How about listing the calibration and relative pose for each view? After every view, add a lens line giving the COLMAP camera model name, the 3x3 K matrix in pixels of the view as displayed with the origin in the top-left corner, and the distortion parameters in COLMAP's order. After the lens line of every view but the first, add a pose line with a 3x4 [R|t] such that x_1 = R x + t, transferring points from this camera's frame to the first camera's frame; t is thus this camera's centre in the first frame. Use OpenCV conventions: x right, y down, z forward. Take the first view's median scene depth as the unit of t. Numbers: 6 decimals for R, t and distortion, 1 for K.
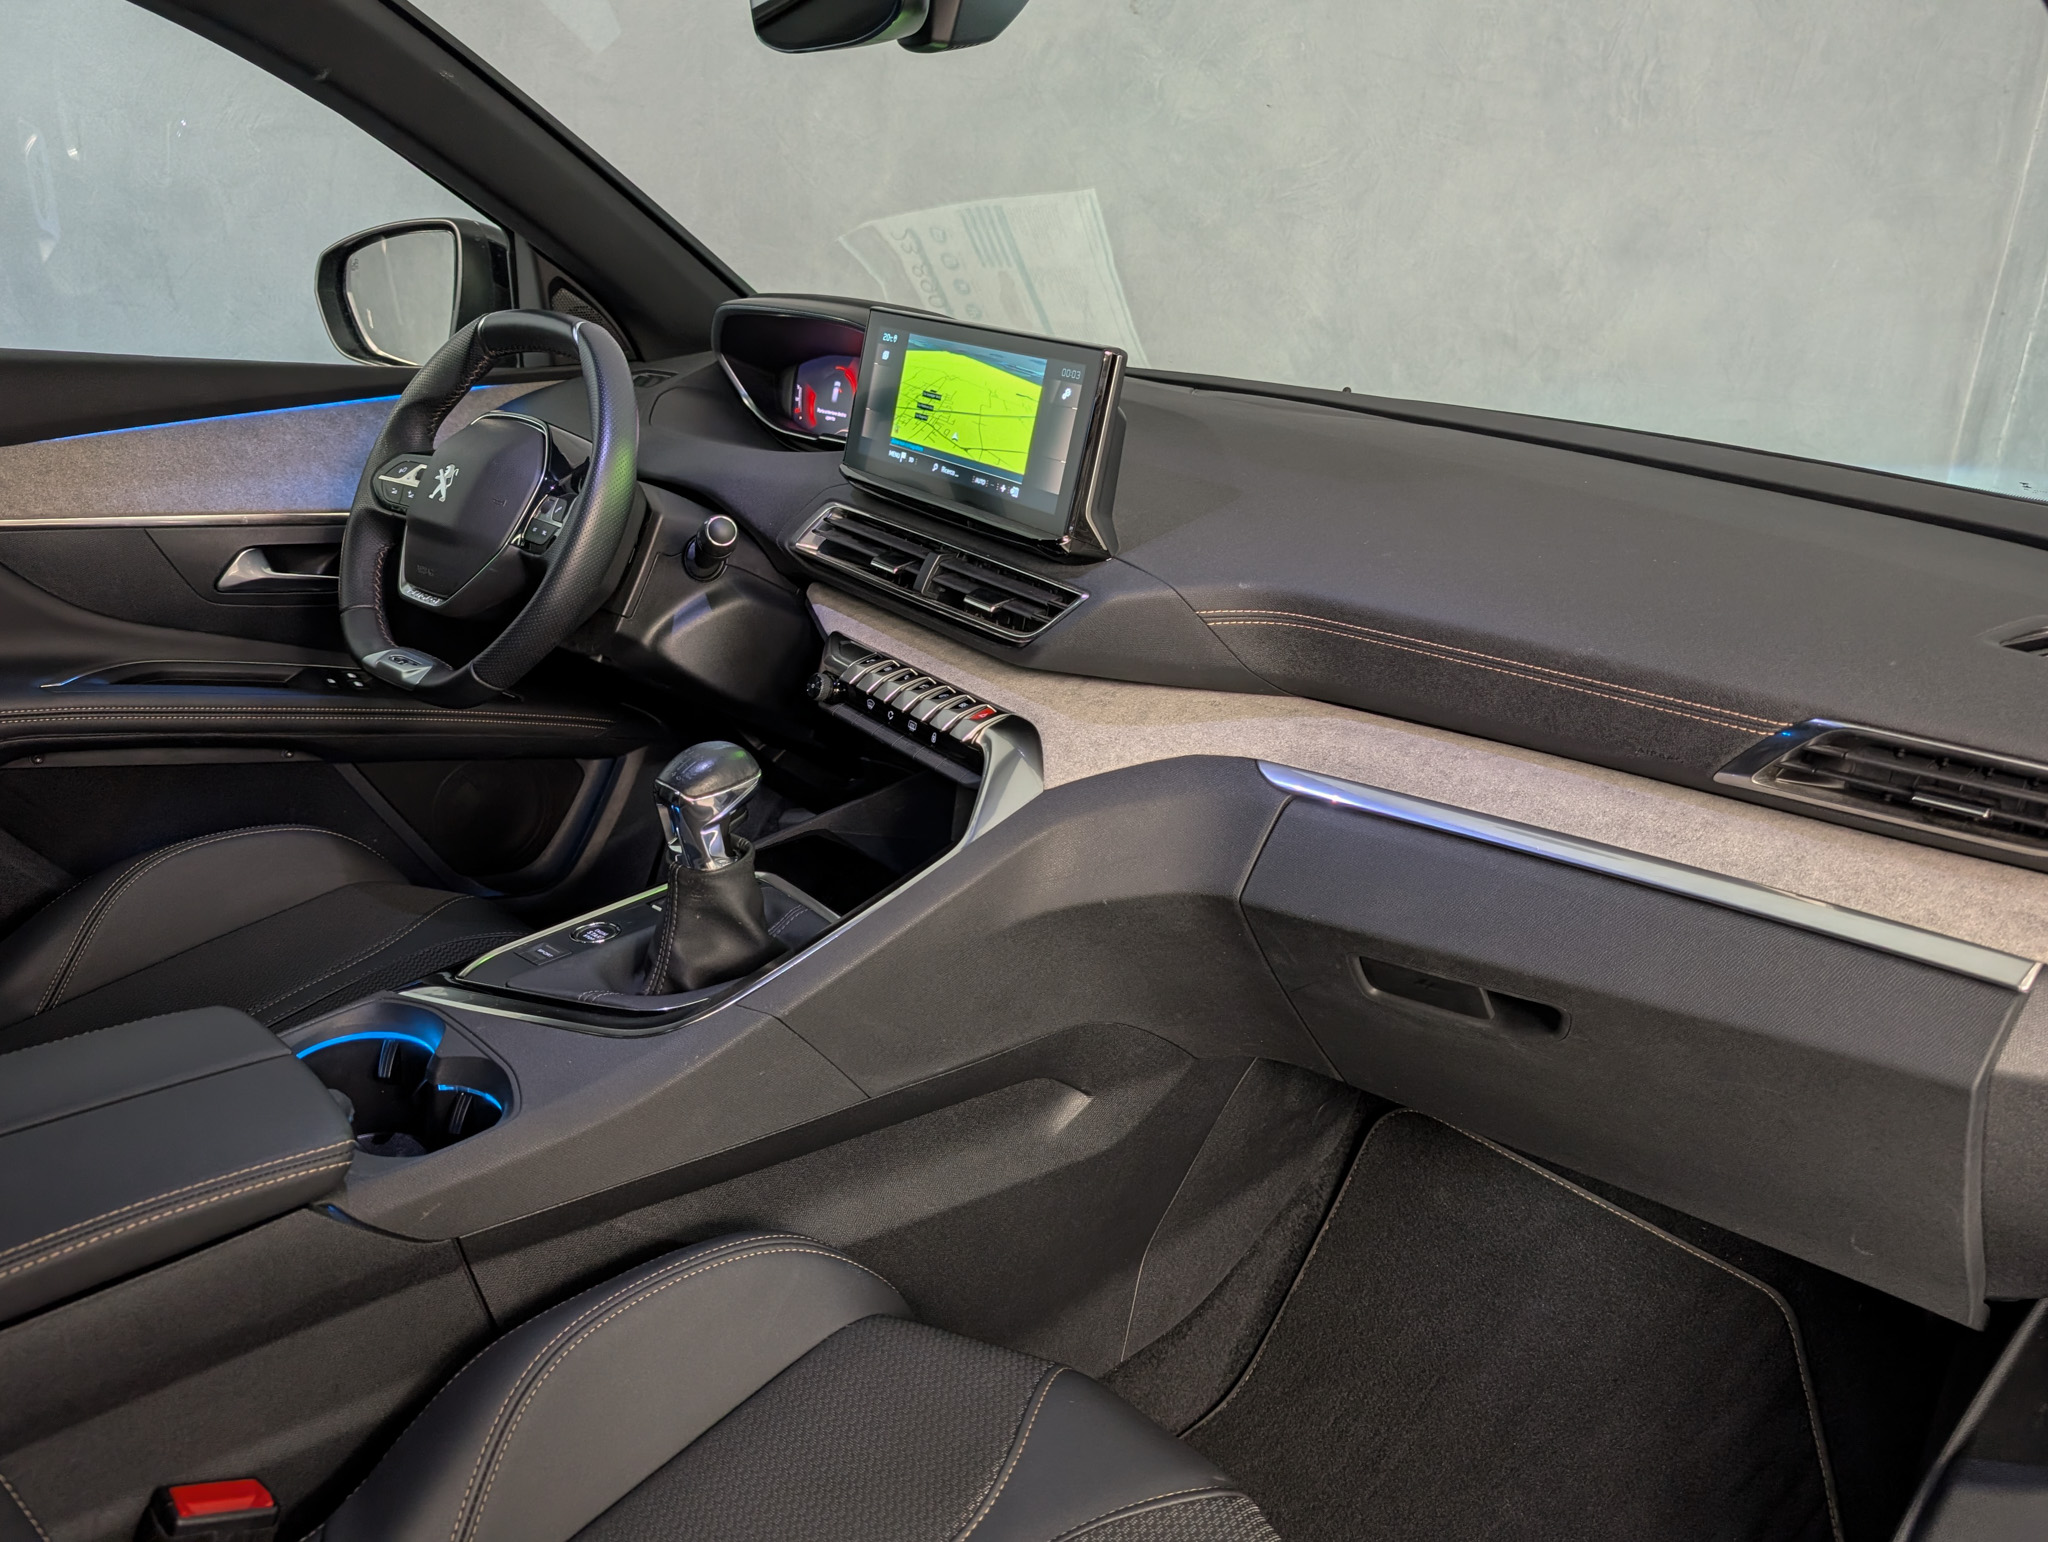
lens RADIAL K [[1454.6, 0, 1024.0], [0, 1454.6, 771.0], [0, 0, 1]] dist [0.012569, -0.001979]
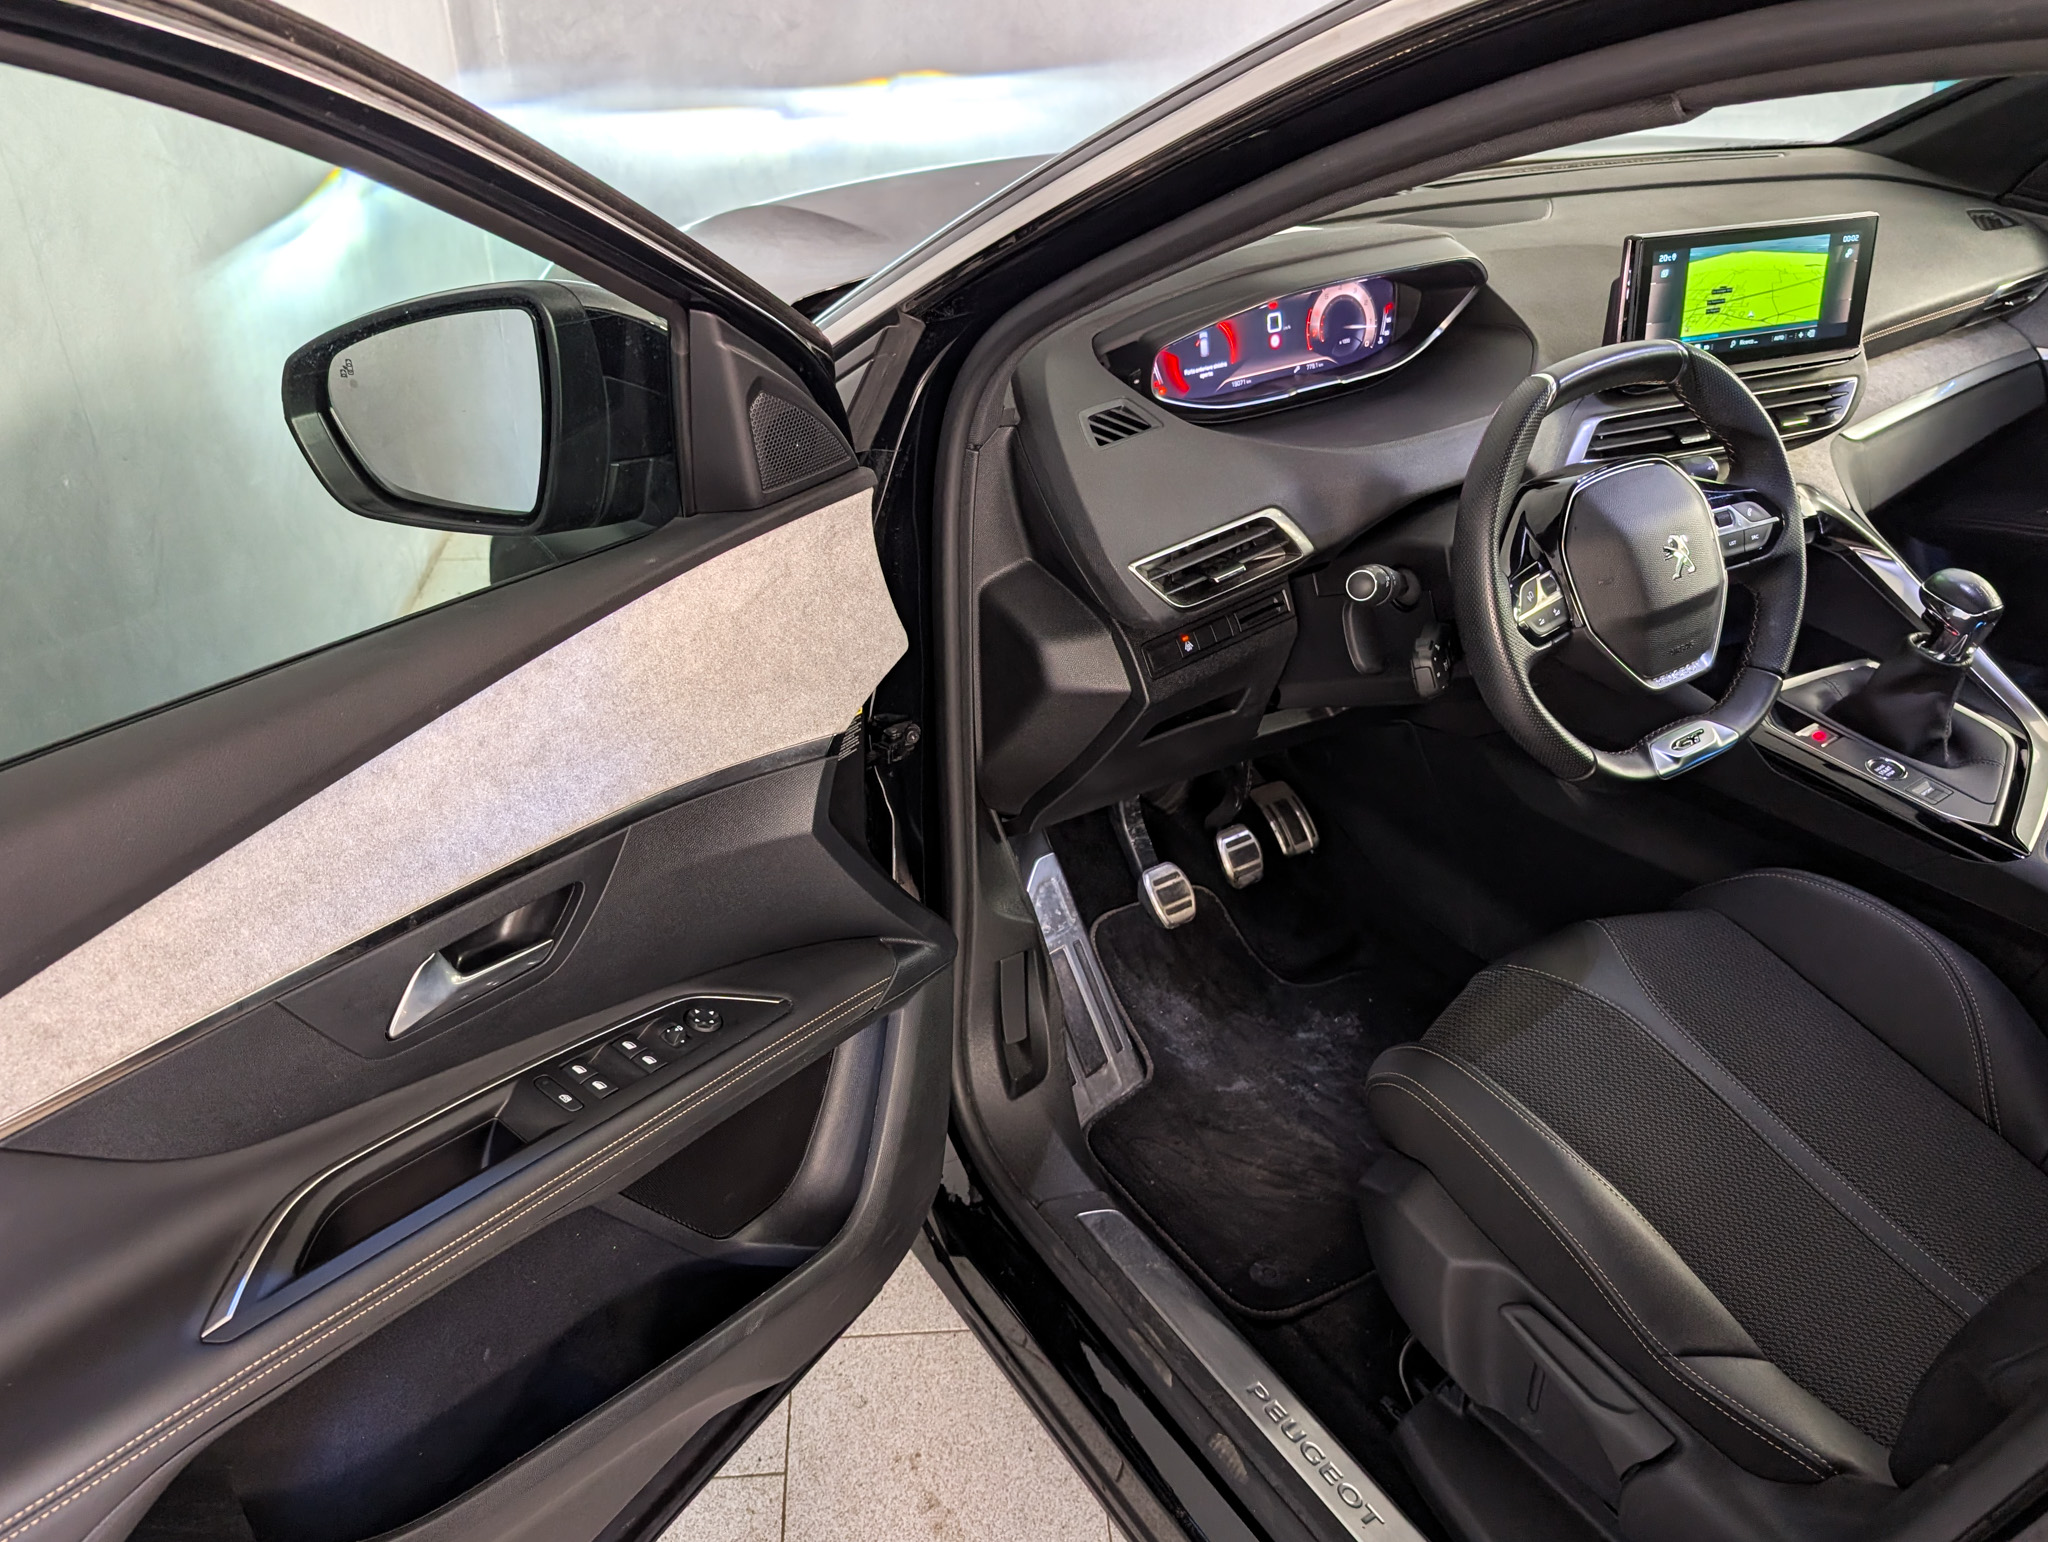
lens RADIAL K [[1561.8, 0, 1007.1], [0, 1561.8, 761.3], [0, 0, 1]] dist [0.001891, 0.005784]
pose [[0.226108, -0.565105, 0.793430, -1.473518], [0.337947, 0.809443, 0.480202, -0.774473], [-0.913601, 0.159560, 0.373997, 1.119837]]
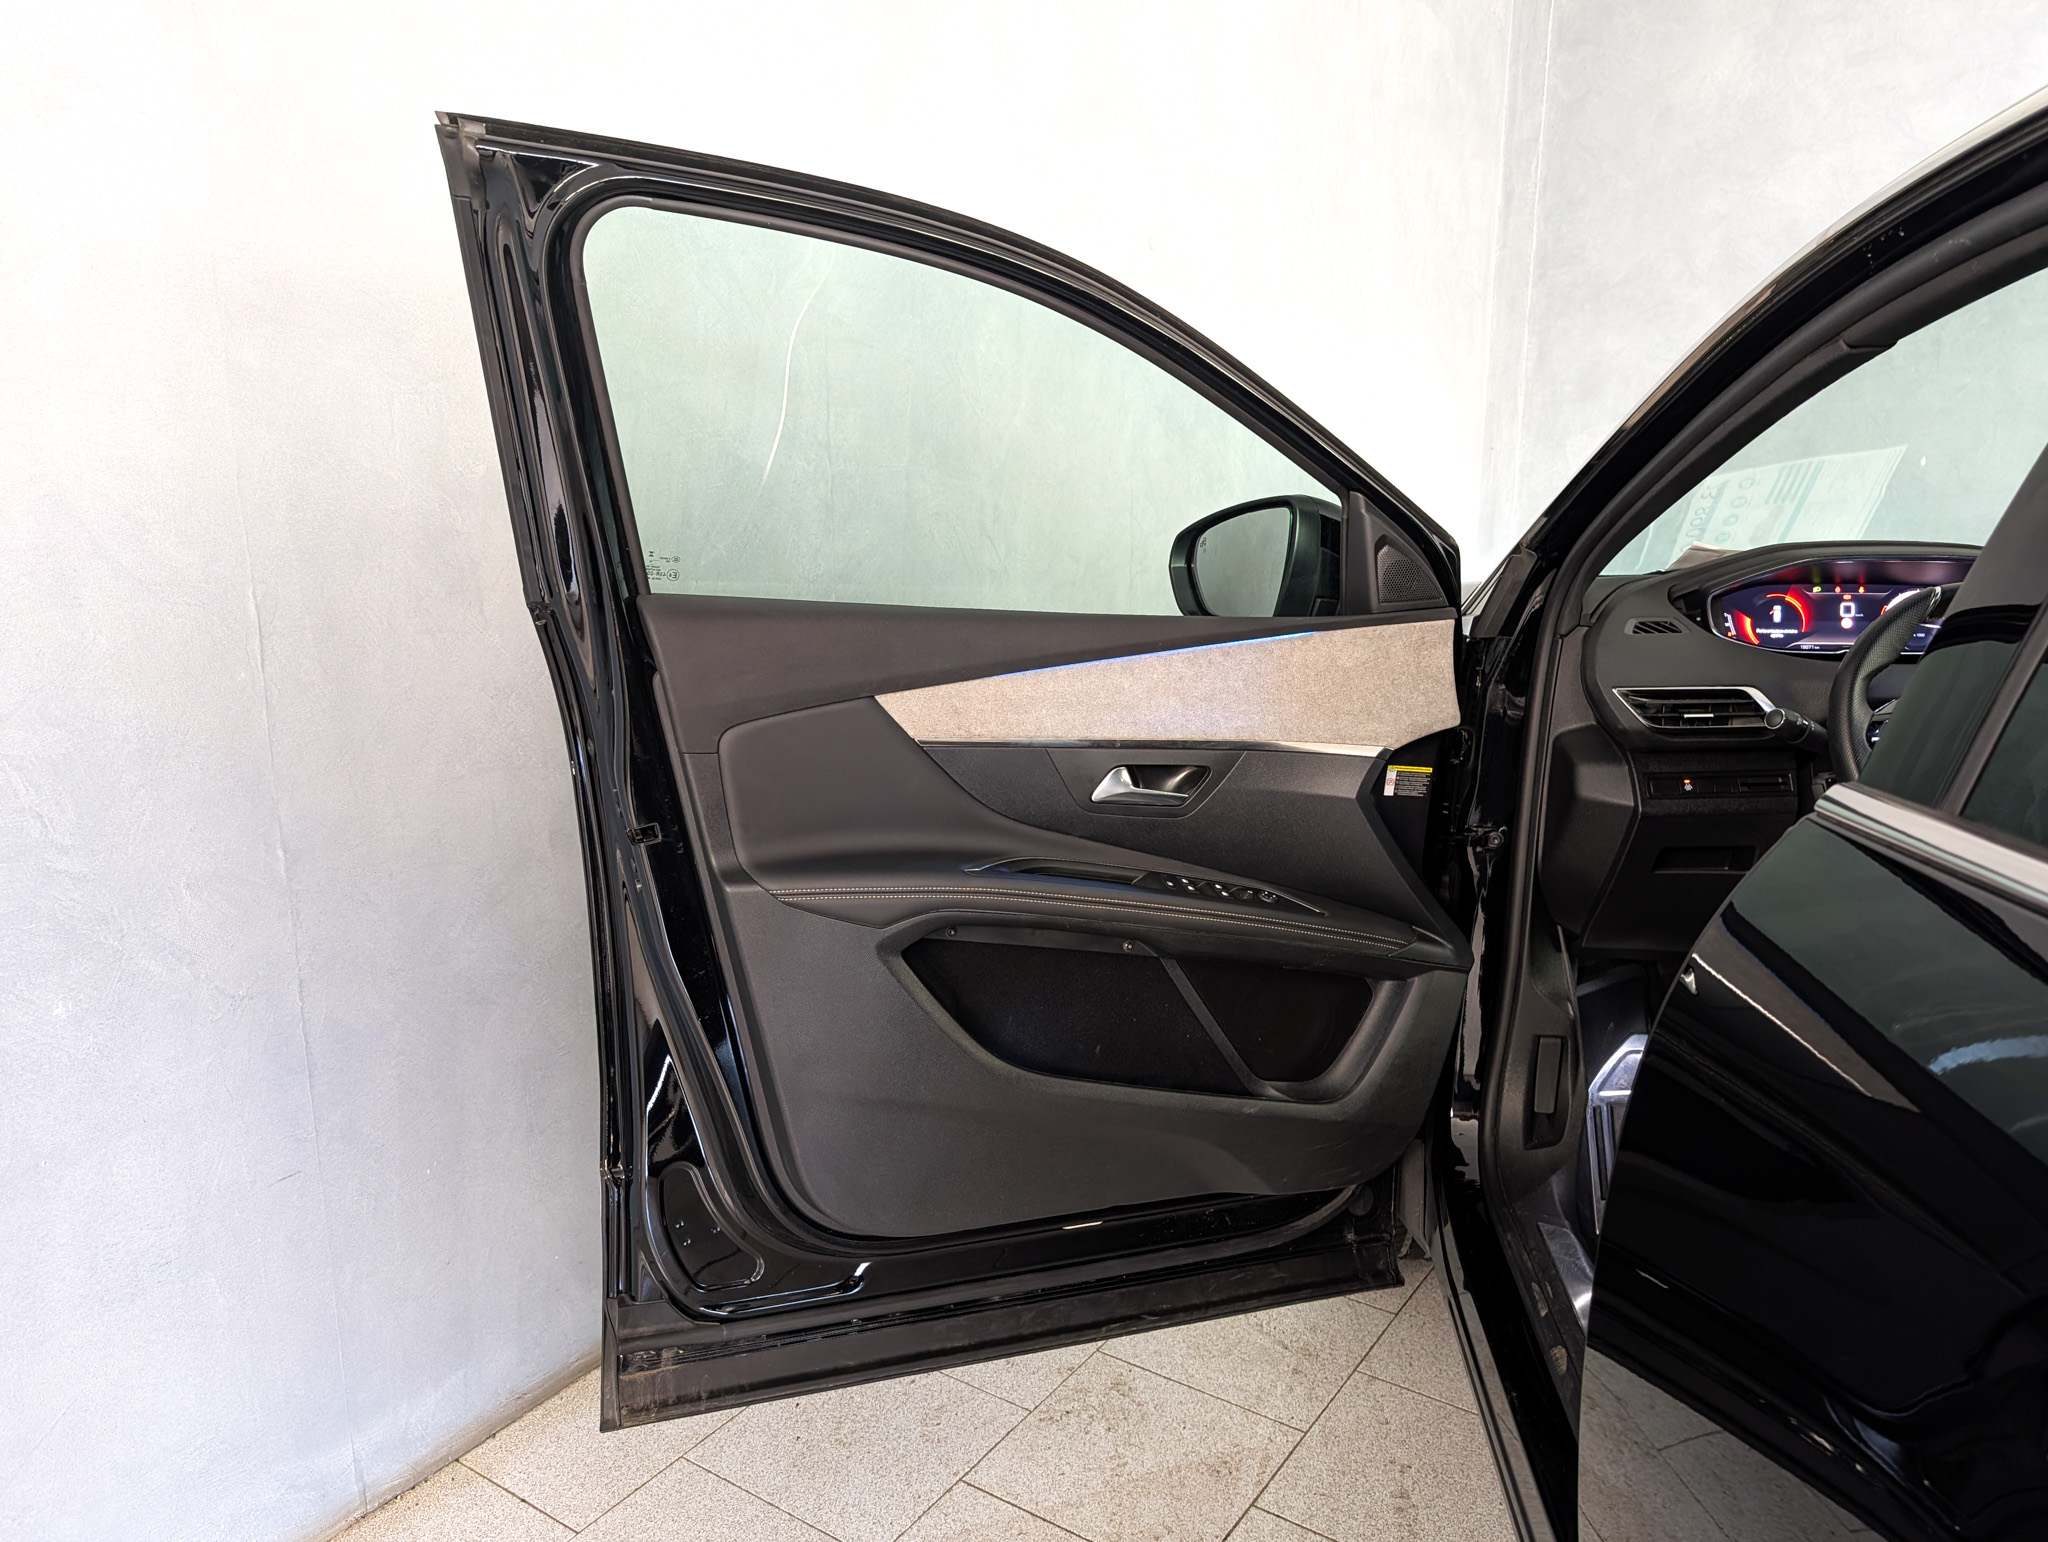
lens RADIAL K [[1509.4, 0, 1047.6], [0, 1509.4, 774.2], [0, 0, 1]] dist [0.001372, -0.001374]
pose [[0.765742, -0.206228, 0.609188, -1.951915], [0.259705, 0.965688, 0.000468, -0.408503], [-0.588382, 0.157851, 0.793026, 0.537090]]
